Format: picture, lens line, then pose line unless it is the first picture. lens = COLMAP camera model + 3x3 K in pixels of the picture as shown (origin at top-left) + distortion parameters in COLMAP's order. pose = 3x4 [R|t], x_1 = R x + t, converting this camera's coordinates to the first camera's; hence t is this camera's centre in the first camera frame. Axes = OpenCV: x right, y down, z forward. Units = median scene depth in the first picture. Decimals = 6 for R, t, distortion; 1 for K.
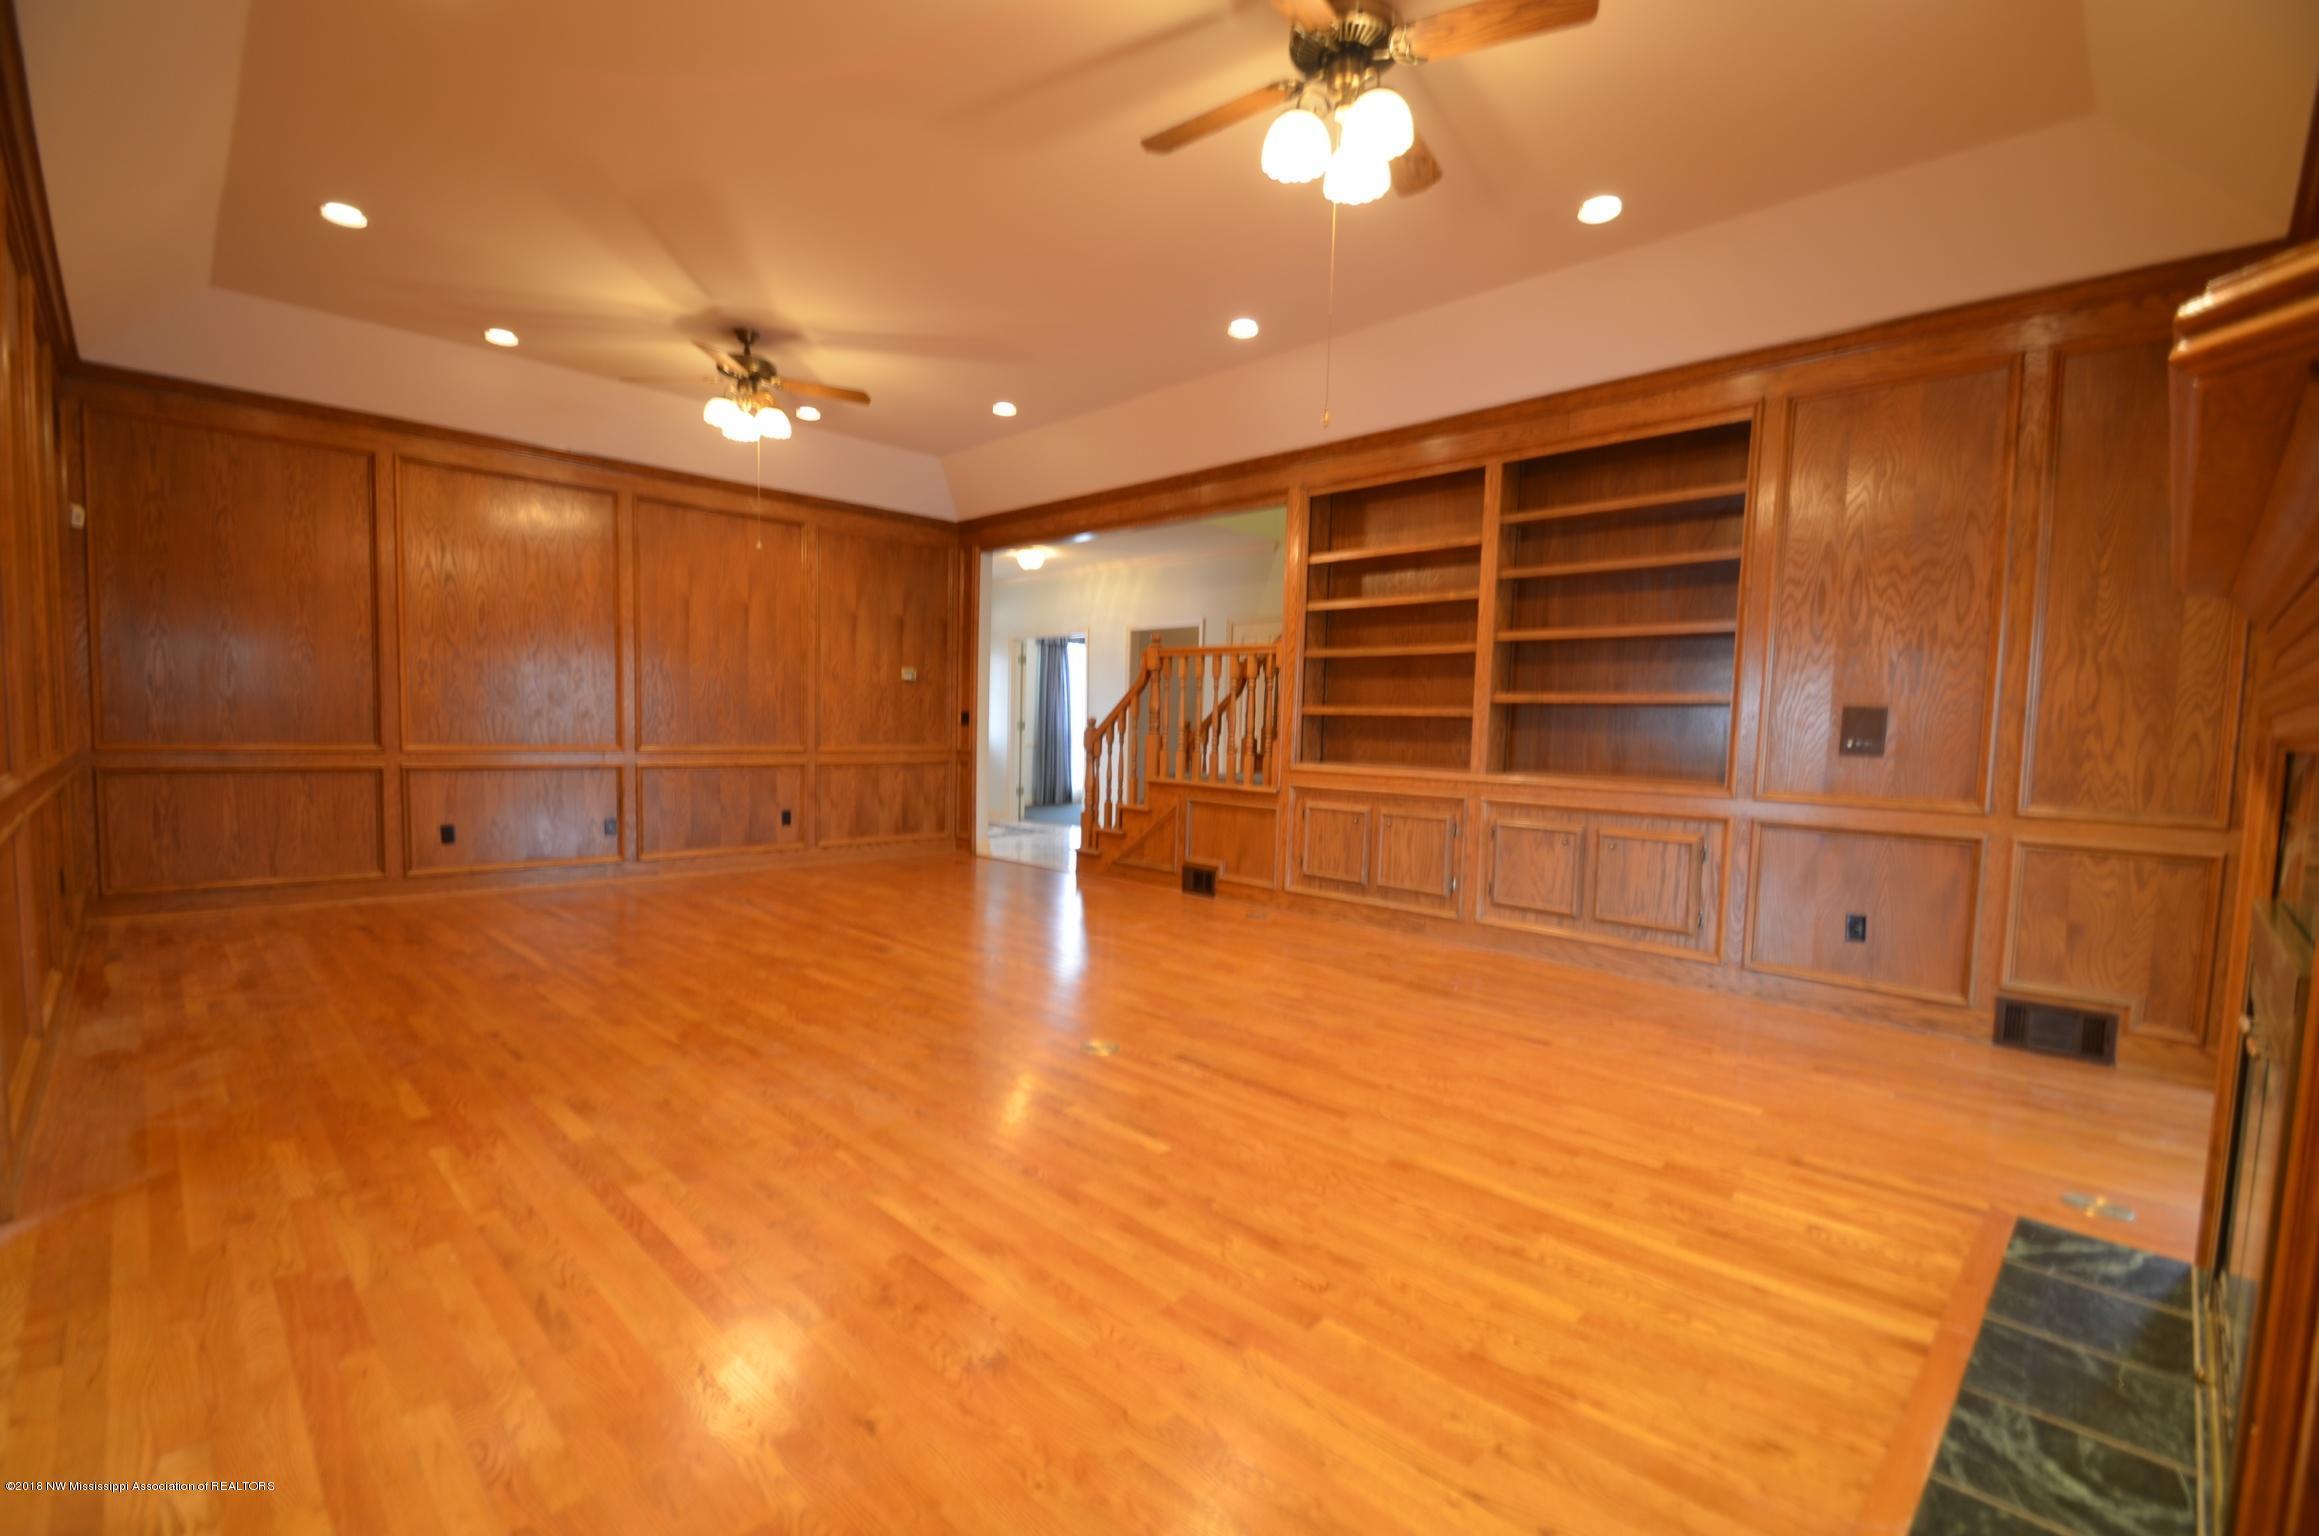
lens RADIAL K [[1020.6, 0, 1161.2], [0, 1020.6, 792.7], [0, 0, 1]] dist [0.001512, -0.001187]
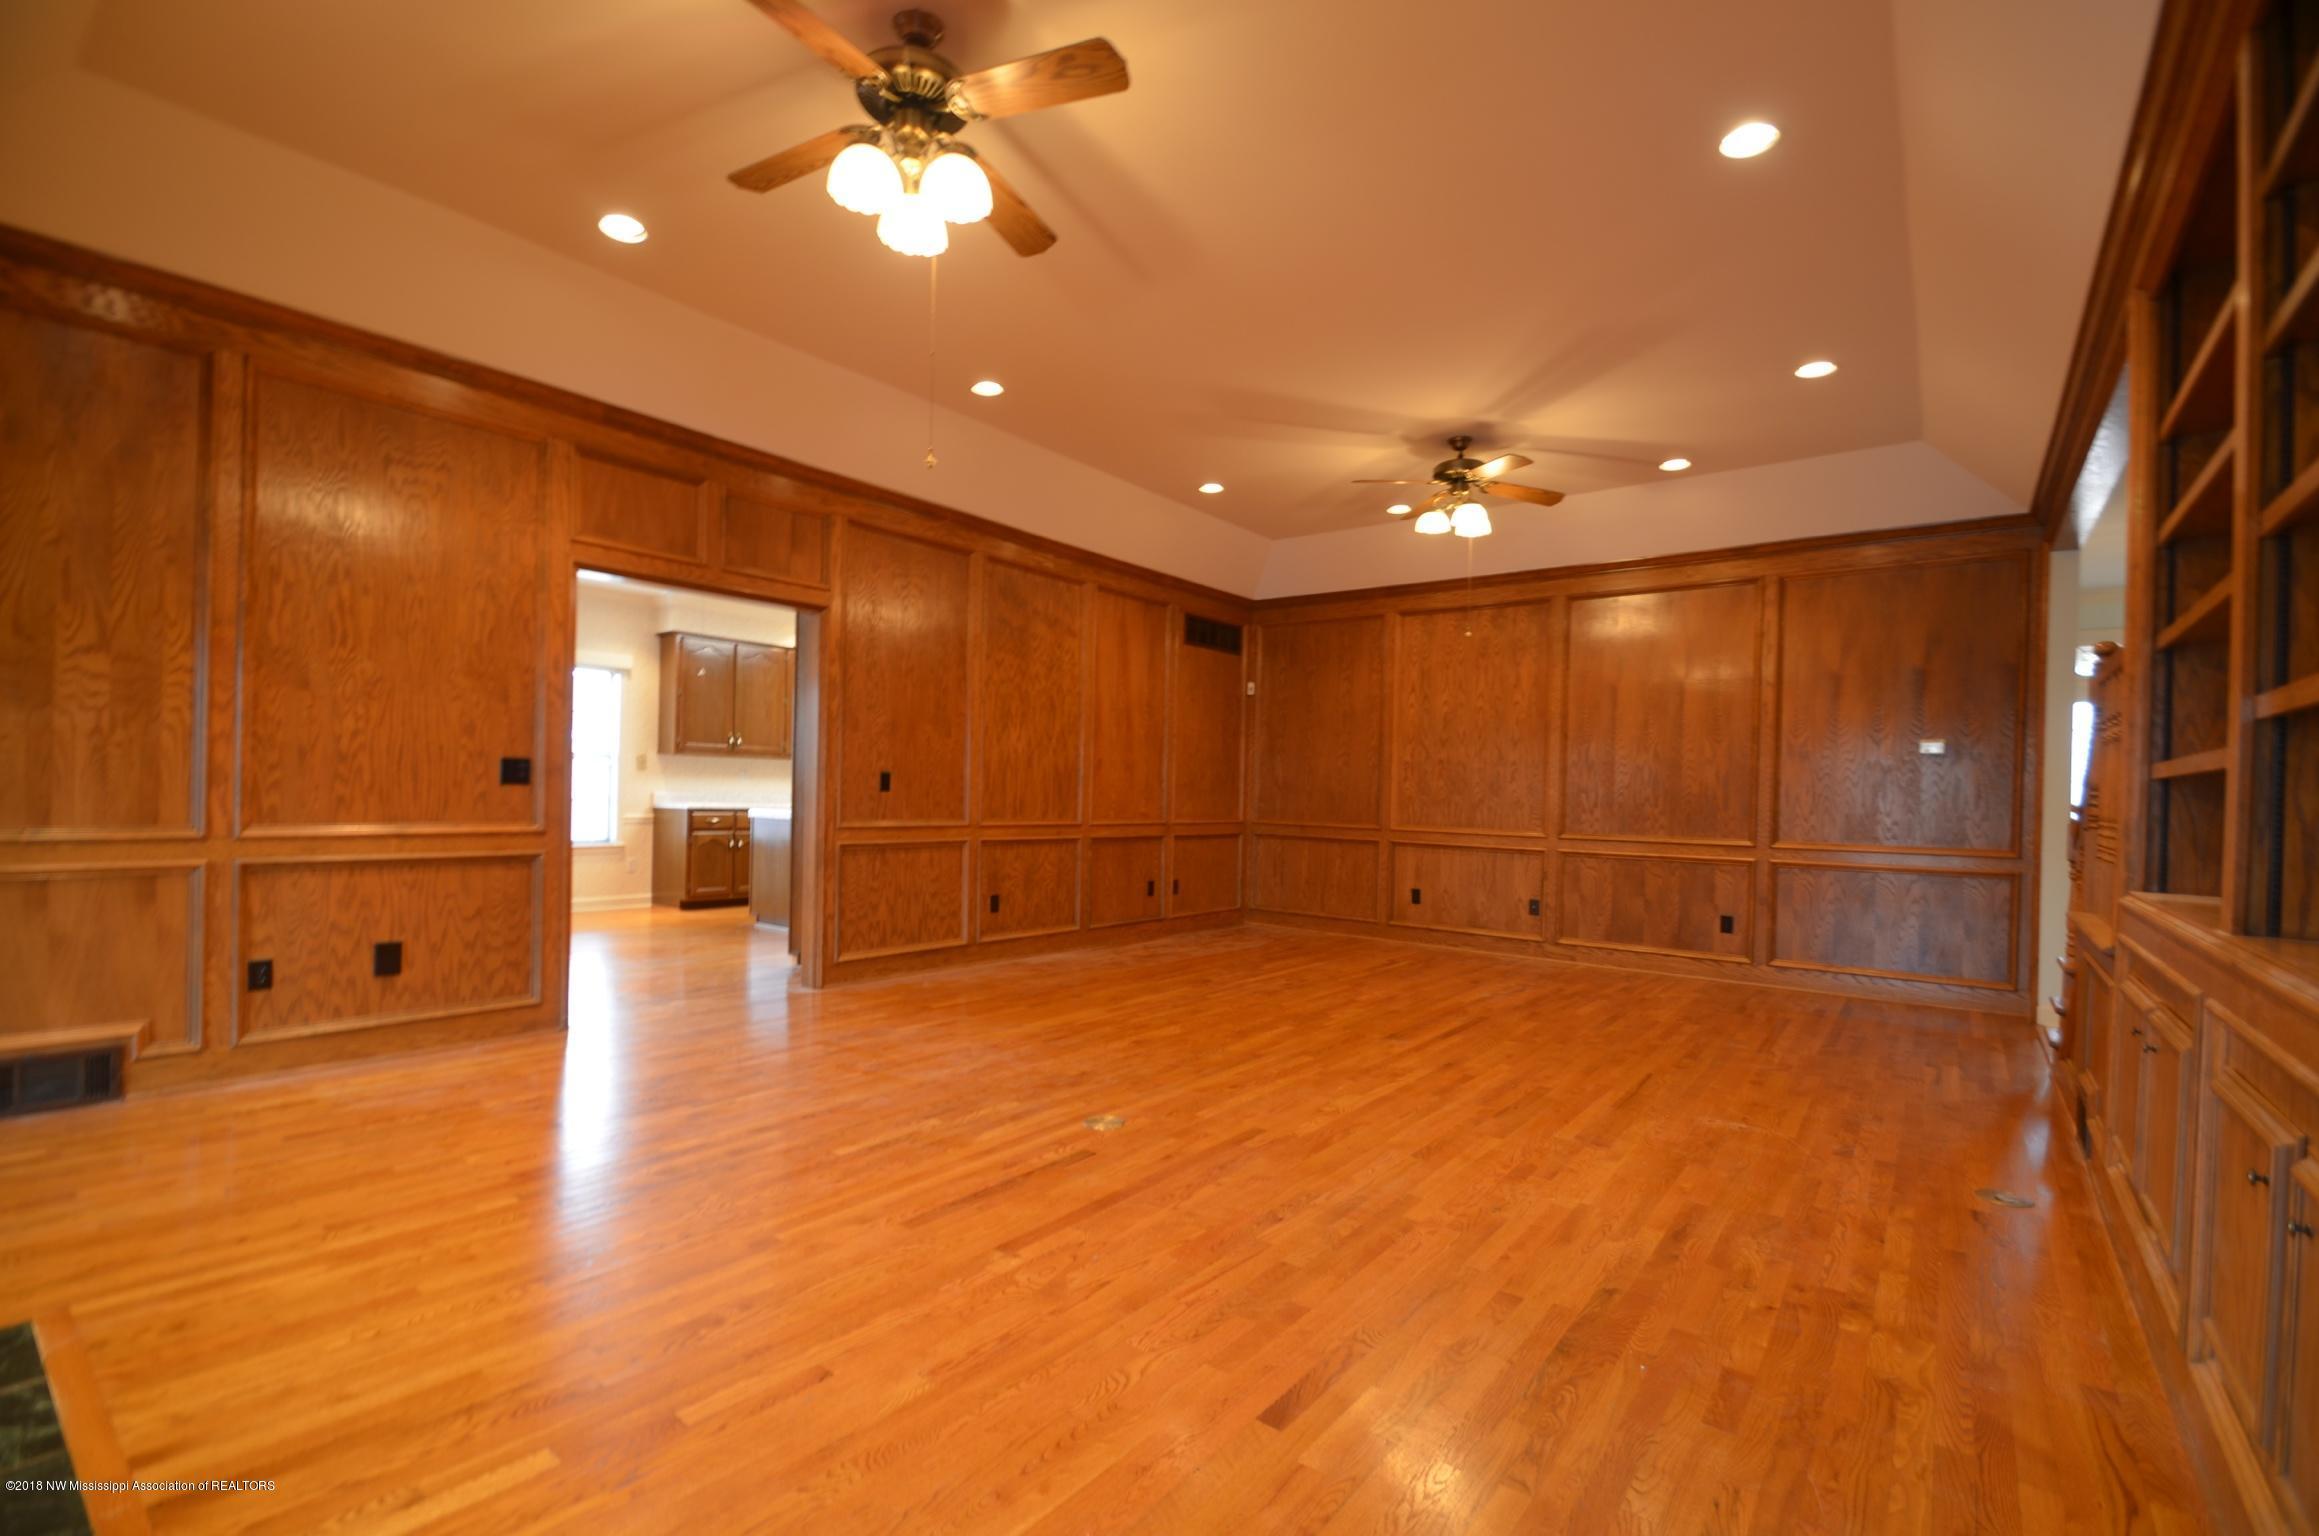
lens RADIAL K [[1020.6, 0, 1161.2], [0, 1020.6, 792.7], [0, 0, 1]] dist [0.001512, -0.001187]
pose [[0.124452, -0.016811, -0.992083, 0.532261], [-0.088606, 0.995673, -0.027987, -0.024111], [0.988261, 0.091388, 0.122424, 0.524519]]
